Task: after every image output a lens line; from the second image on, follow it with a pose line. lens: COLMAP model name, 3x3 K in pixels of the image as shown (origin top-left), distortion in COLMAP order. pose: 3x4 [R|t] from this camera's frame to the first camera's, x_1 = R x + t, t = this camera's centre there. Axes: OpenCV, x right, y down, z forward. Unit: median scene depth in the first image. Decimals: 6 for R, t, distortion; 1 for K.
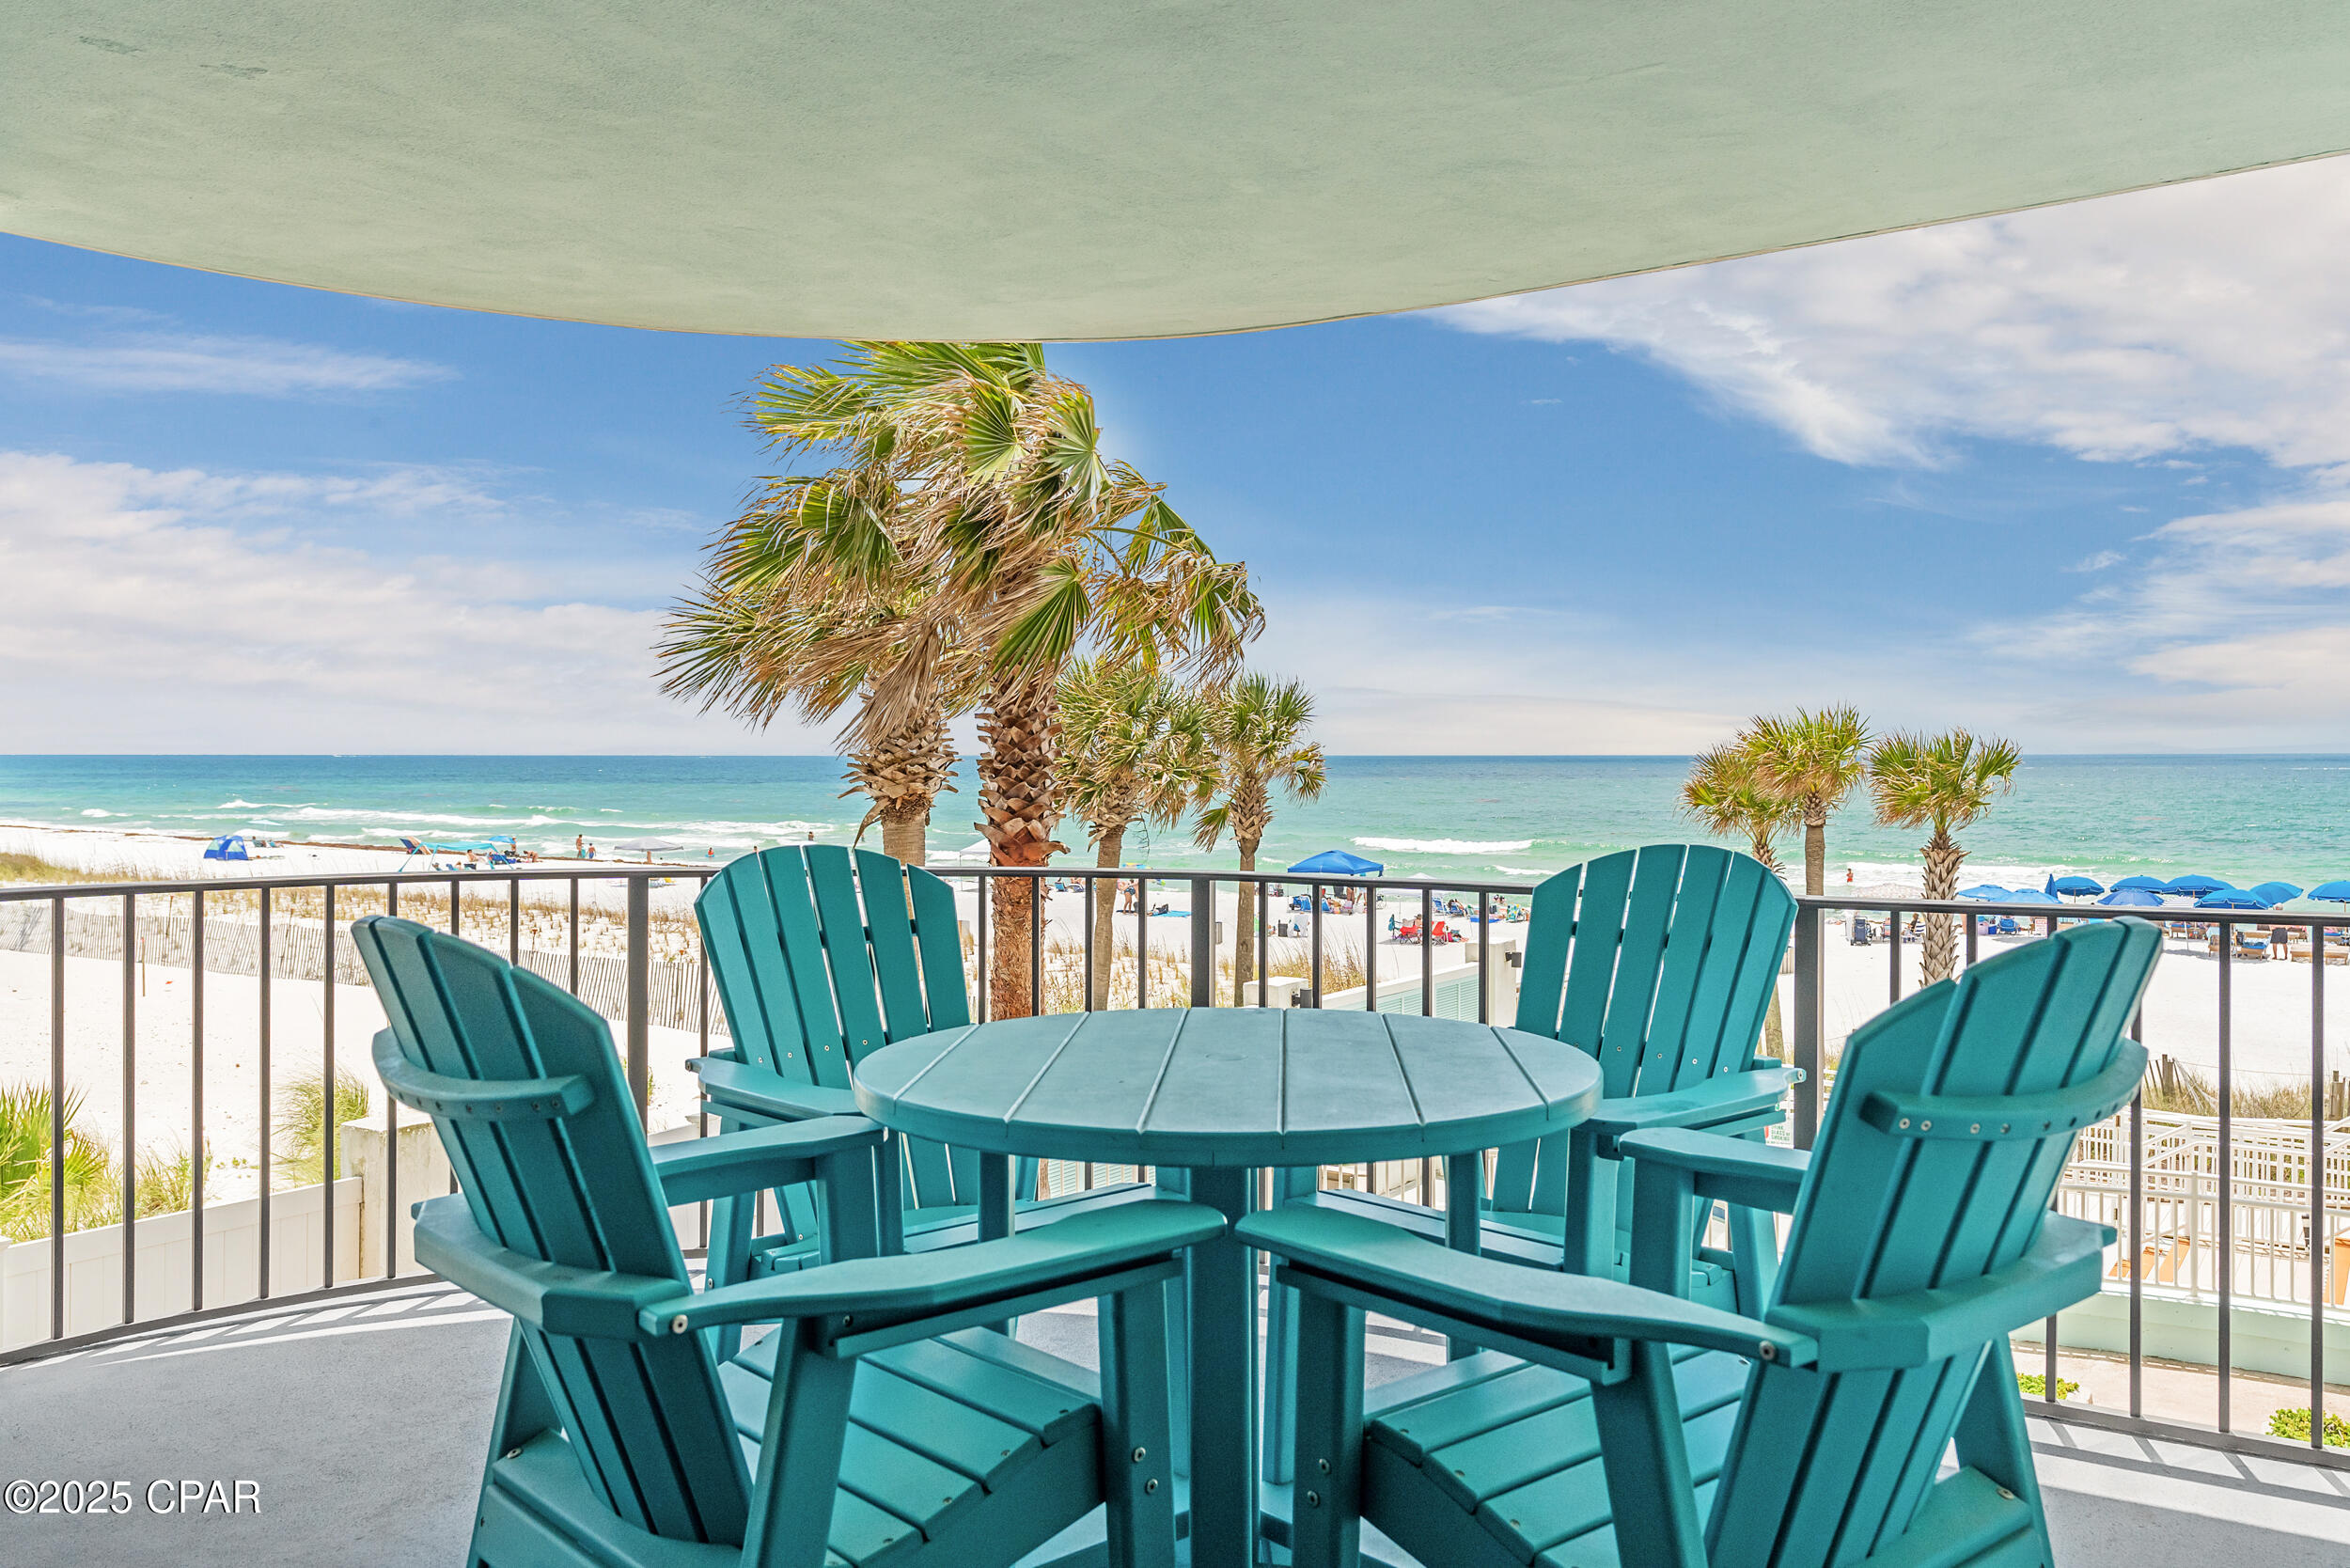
lens RADIAL K [[1857.8, 0, 1117.8], [0, 1857.8, 779.5], [0, 0, 1]] dist [-0.011282, 0.033593]
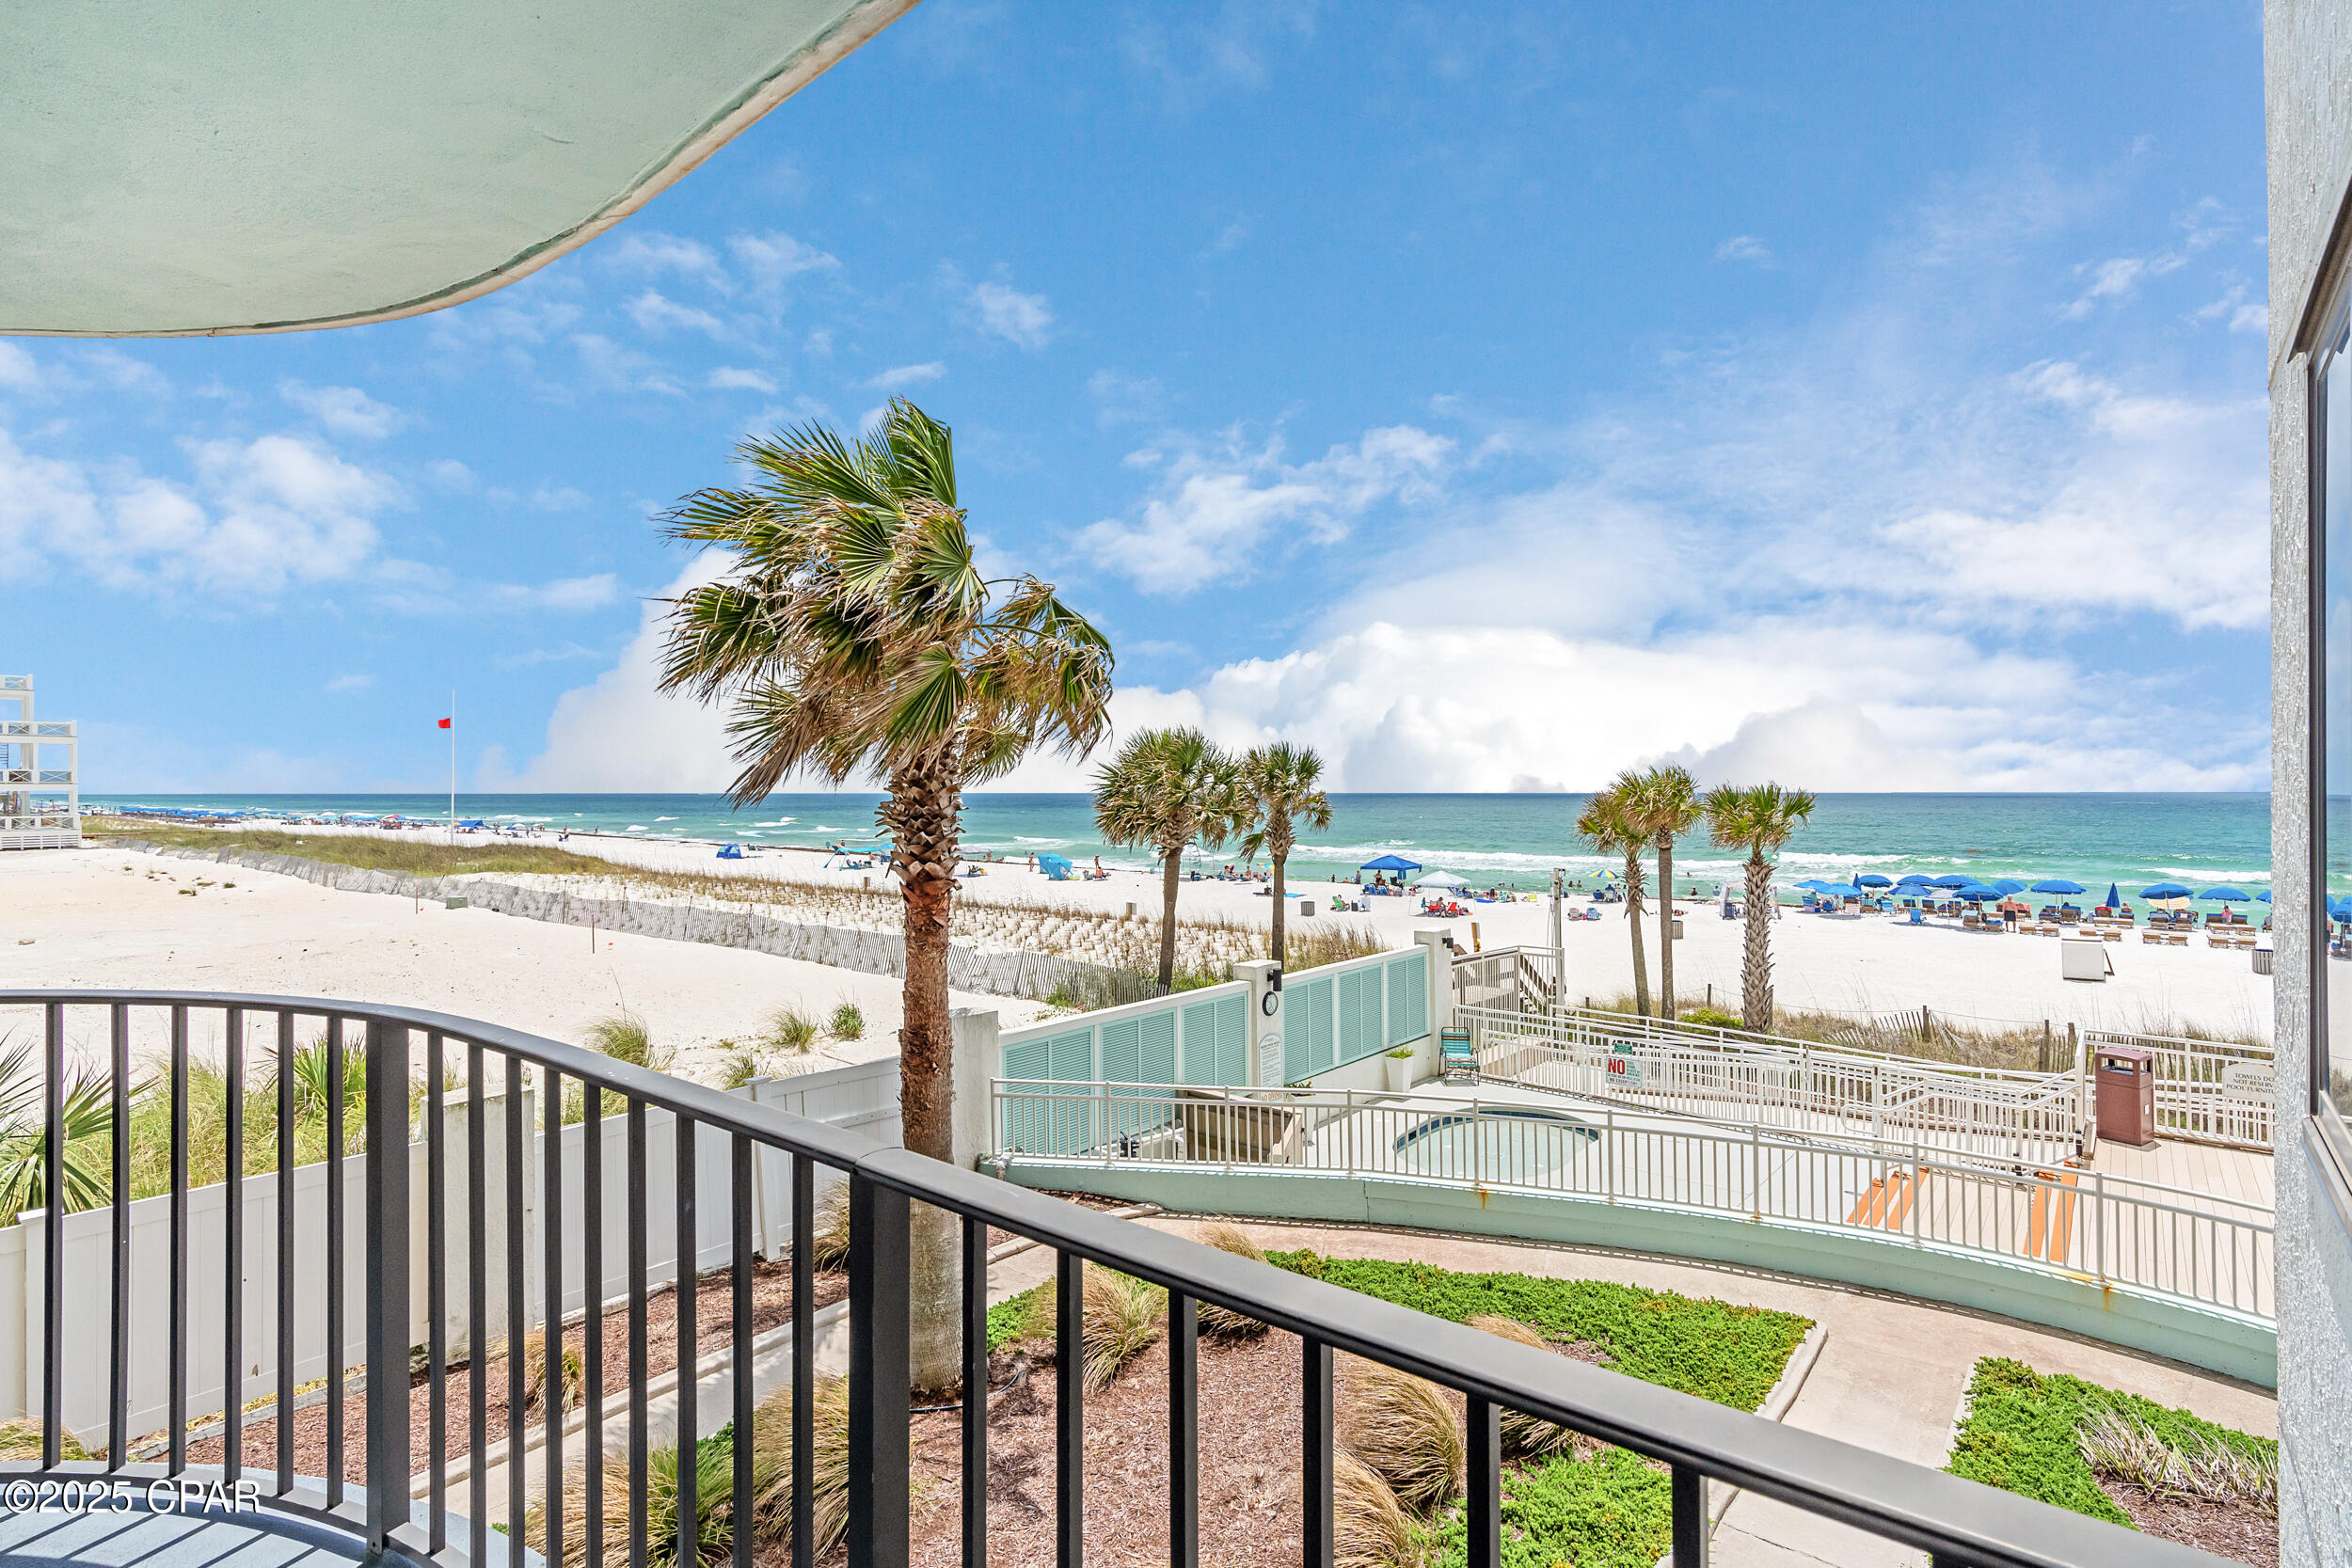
lens RADIAL K [[1159.5, 0, 1191.8], [0, 1159.5, 784.5], [0, 0, 1]] dist [-0.002980, 0.002928]
pose [[0.998246, -0.002152, -0.059159, 0.174567], [0.000884, 0.999769, -0.021462, -0.013467], [0.059191, 0.021372, 0.998018, 0.238105]]
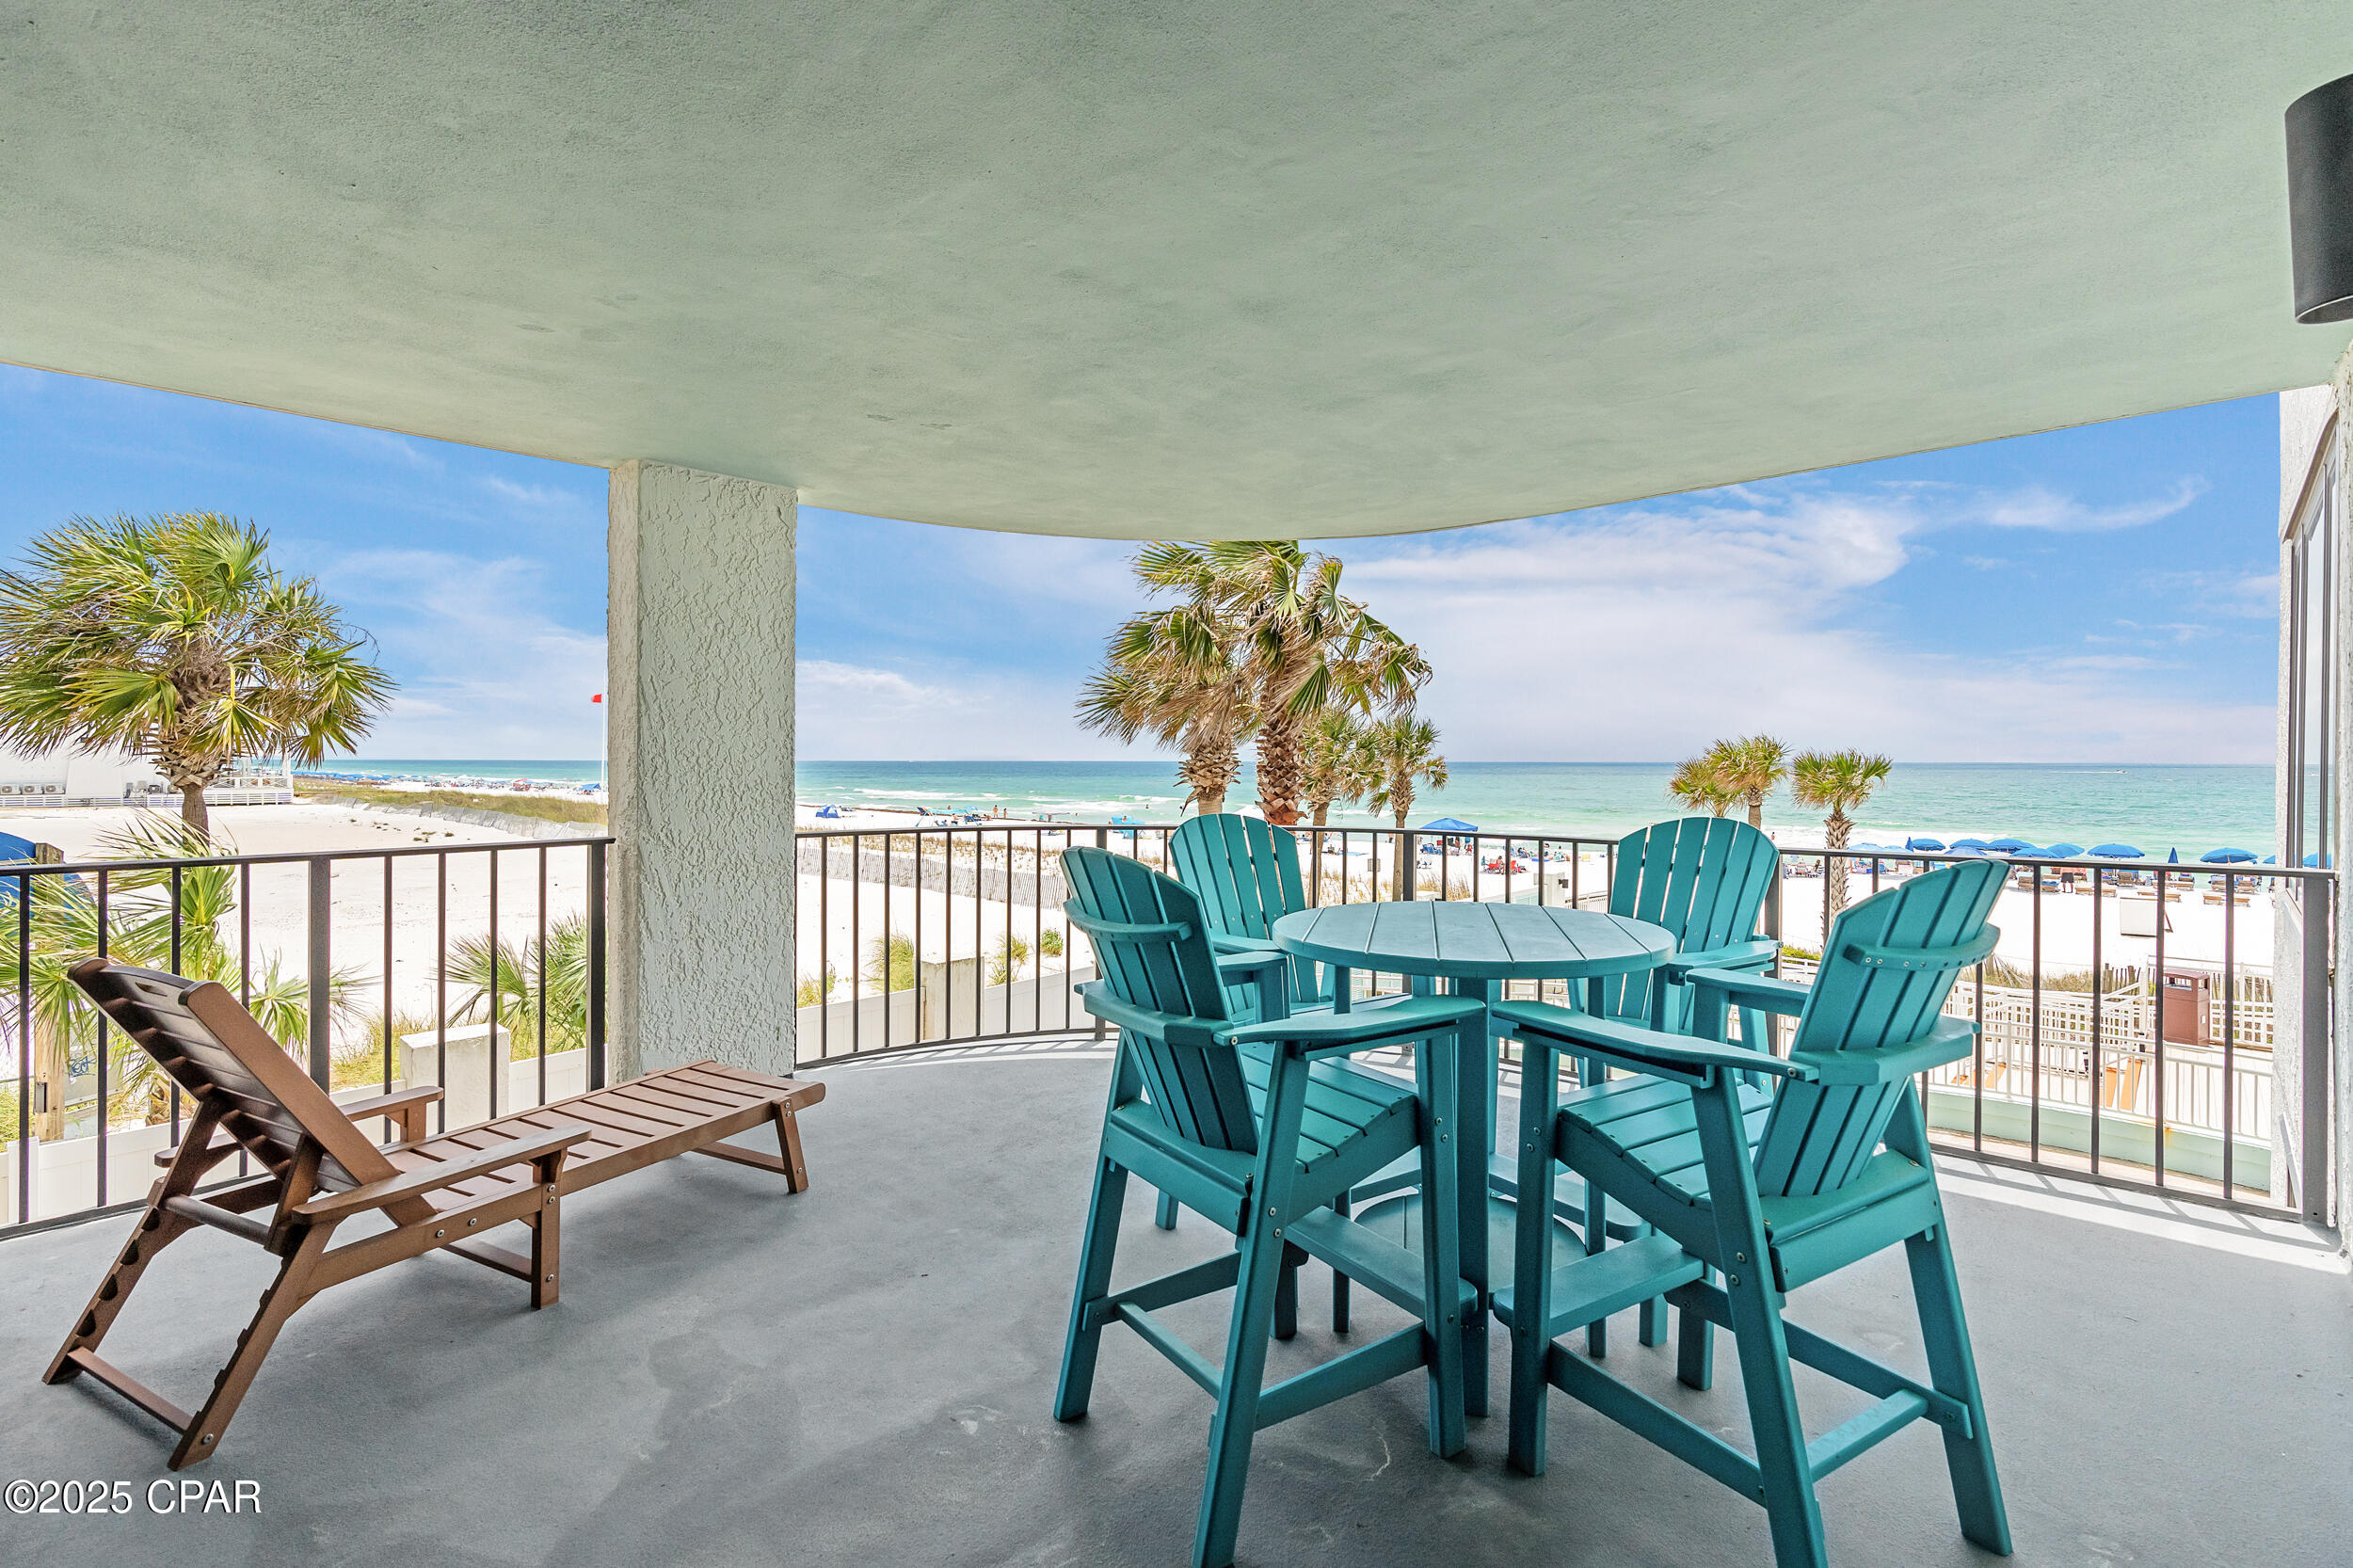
lens RADIAL K [[1064.6, 0, 1152.4], [0, 1064.6, 773.8], [0, 0, 1]] dist [-0.011477, 0.007112]
pose [[0.988174, 0.002240, -0.153322, -0.018755], [-0.002485, 0.999996, -0.001403, -0.001171], [0.153318, 0.001767, 0.988175, -0.028014]]
